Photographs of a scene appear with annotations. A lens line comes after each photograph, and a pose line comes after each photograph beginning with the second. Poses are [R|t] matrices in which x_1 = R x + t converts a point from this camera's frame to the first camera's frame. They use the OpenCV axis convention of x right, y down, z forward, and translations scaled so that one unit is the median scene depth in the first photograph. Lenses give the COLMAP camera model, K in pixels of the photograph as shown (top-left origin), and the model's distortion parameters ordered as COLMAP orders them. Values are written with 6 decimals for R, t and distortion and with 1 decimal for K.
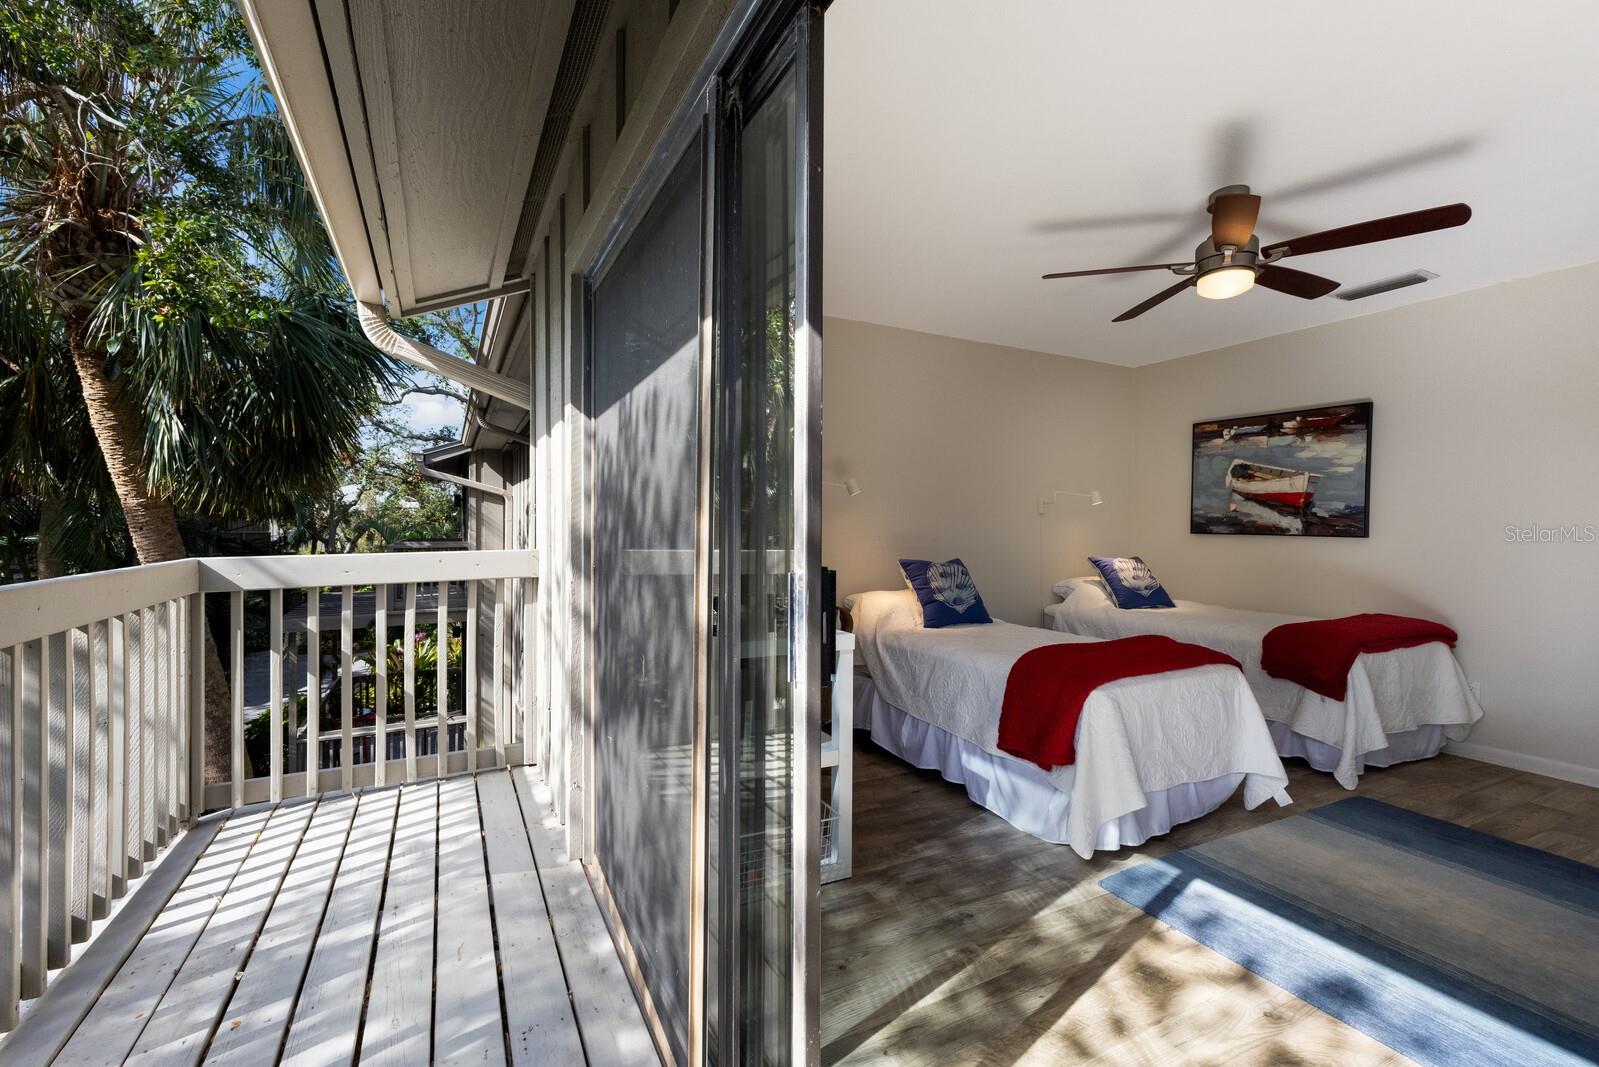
lens RADIAL K [[692.3, 0, 798.8], [0, 692.3, 536.8], [0, 0, 1]] dist [0.000309, 0.000216]
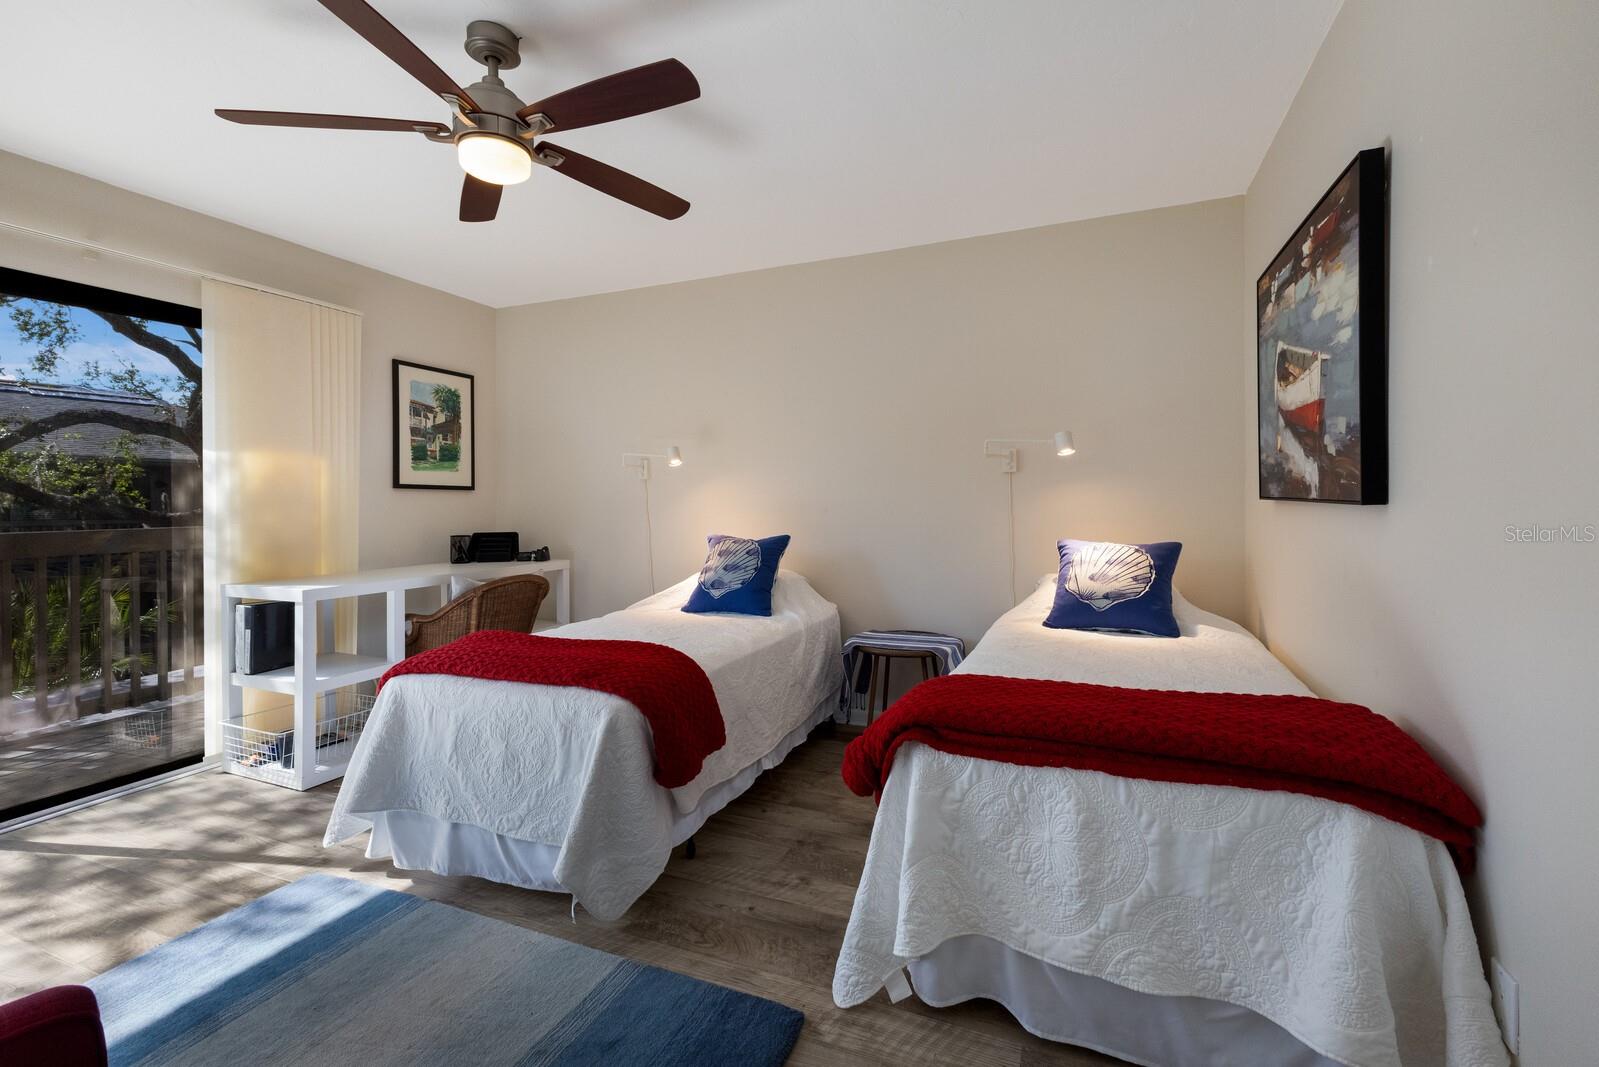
lens RADIAL K [[692.3, 0, 802.2], [0, 692.3, 517.7], [0, 0, 1]] dist [0.000309, 0.000216]
pose [[0.643984, 0.008942, -0.764987, 1.291164], [0.005129, 0.999859, 0.016005, -0.002595], [0.765022, -0.014231, 0.643847, 0.732406]]
